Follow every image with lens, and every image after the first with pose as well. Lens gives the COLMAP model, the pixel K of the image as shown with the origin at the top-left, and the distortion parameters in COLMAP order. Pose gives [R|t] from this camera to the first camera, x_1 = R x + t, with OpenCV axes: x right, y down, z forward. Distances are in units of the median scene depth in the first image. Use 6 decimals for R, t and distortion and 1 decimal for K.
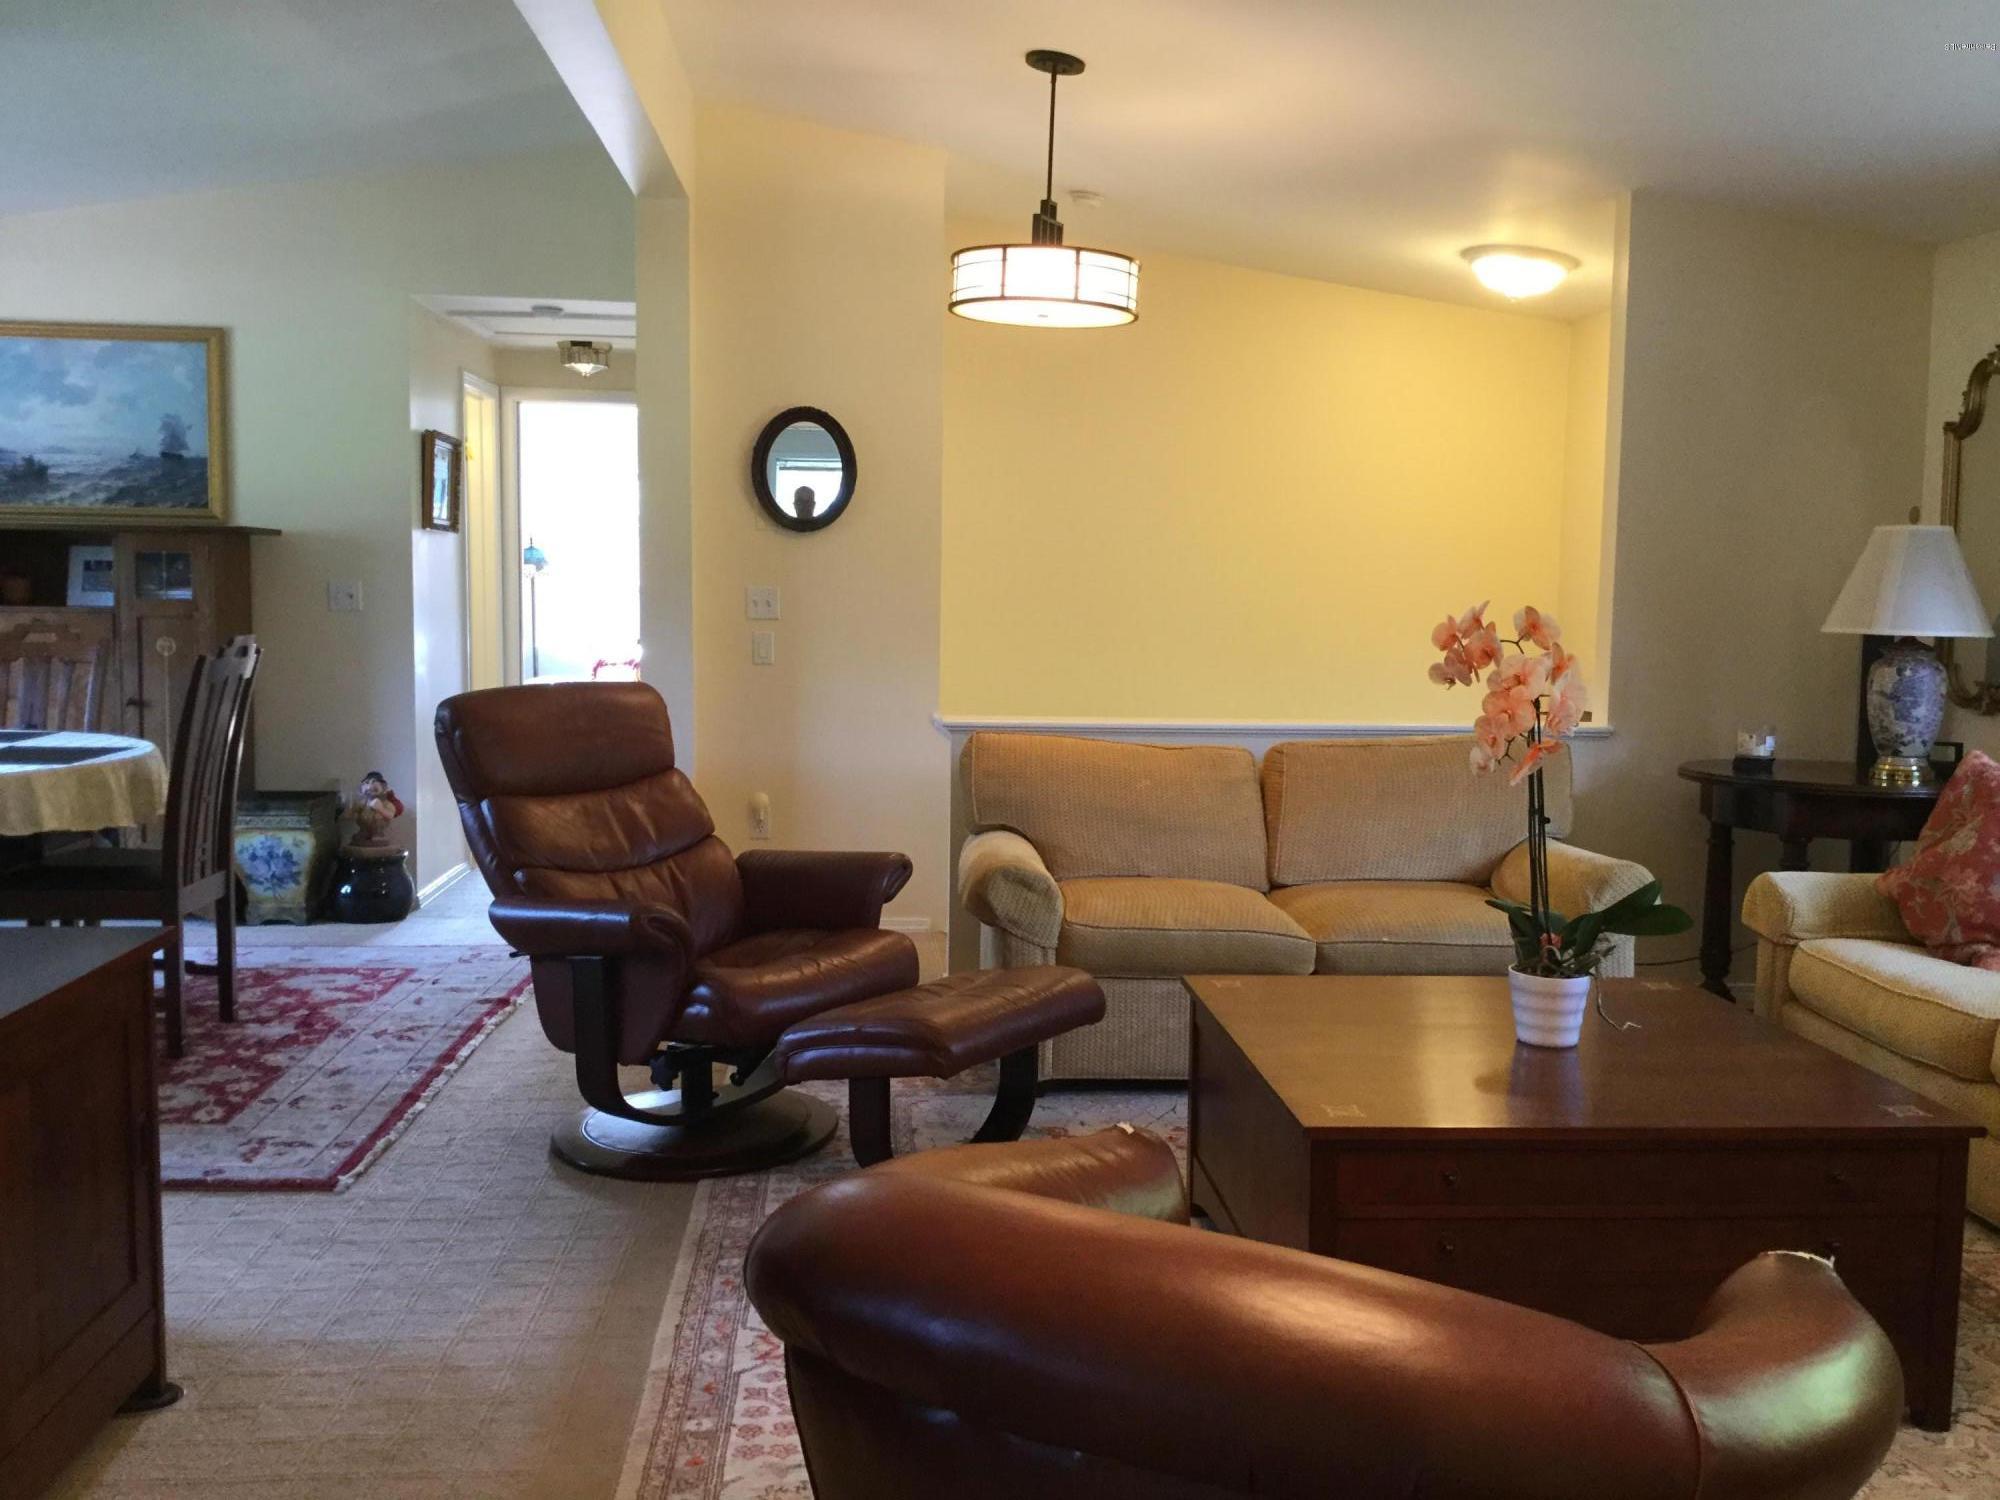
lens RADIAL K [[1793.7, 0, 1001.6], [0, 1793.7, 744.1], [0, 0, 1]] dist [0.121481, -0.245959]
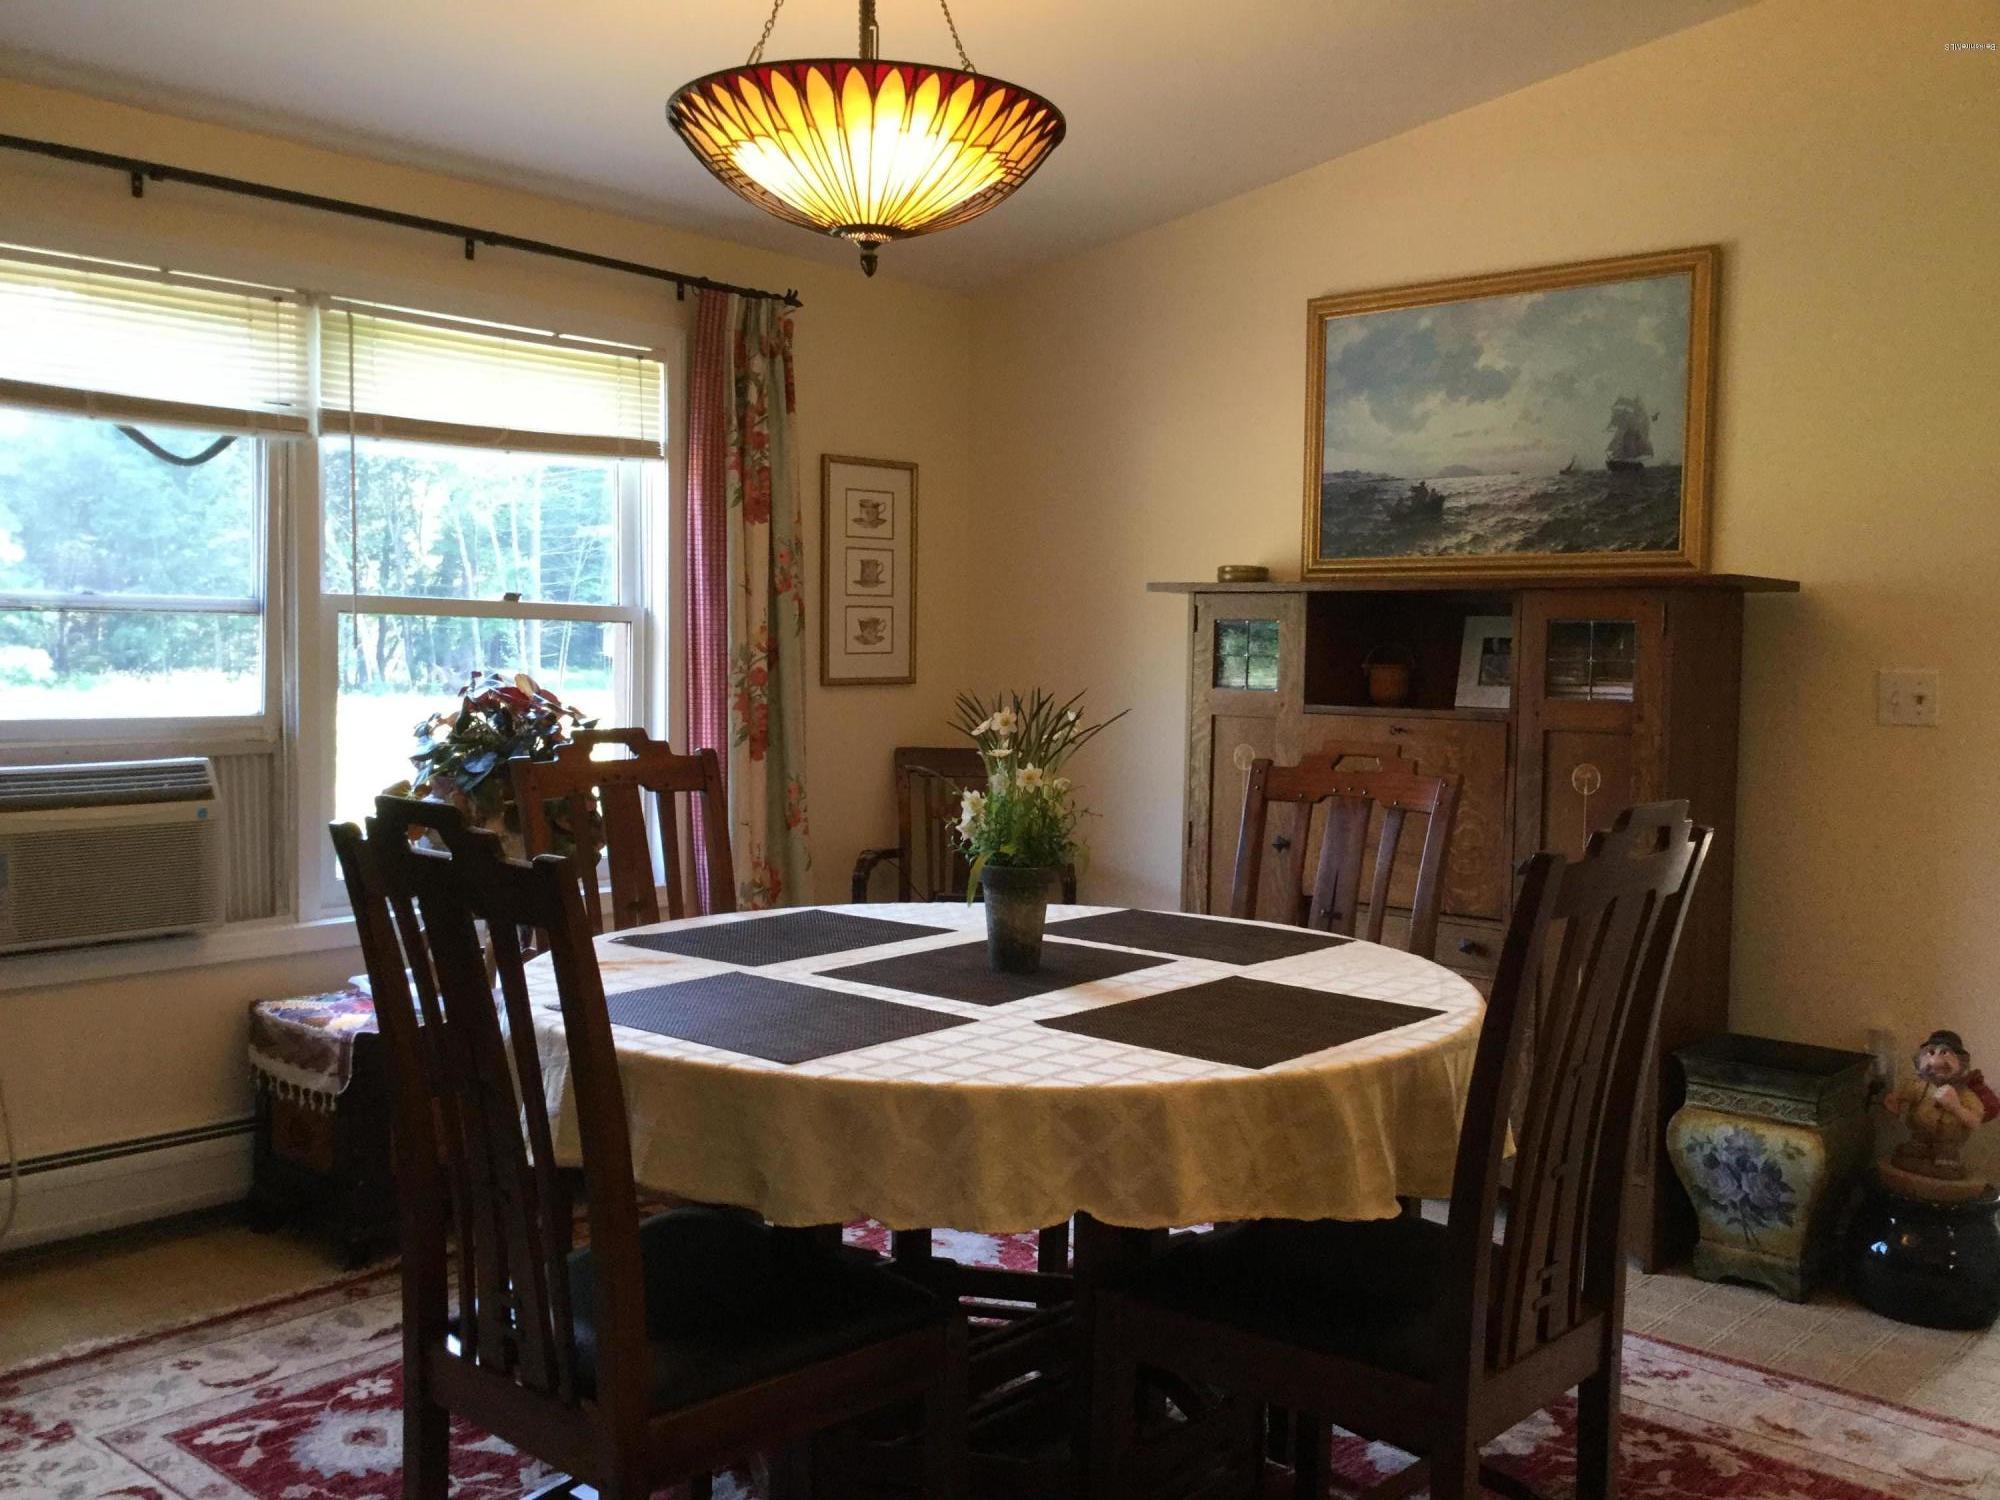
lens RADIAL K [[1793.7, 0, 1001.6], [0, 1793.7, 744.1], [0, 0, 1]] dist [0.121481, -0.245959]
pose [[0.694252, 0.033033, -0.718973, -0.159985], [-0.066542, 0.997614, -0.018419, -0.040079], [0.716649, 0.060629, 0.694794, 0.433488]]
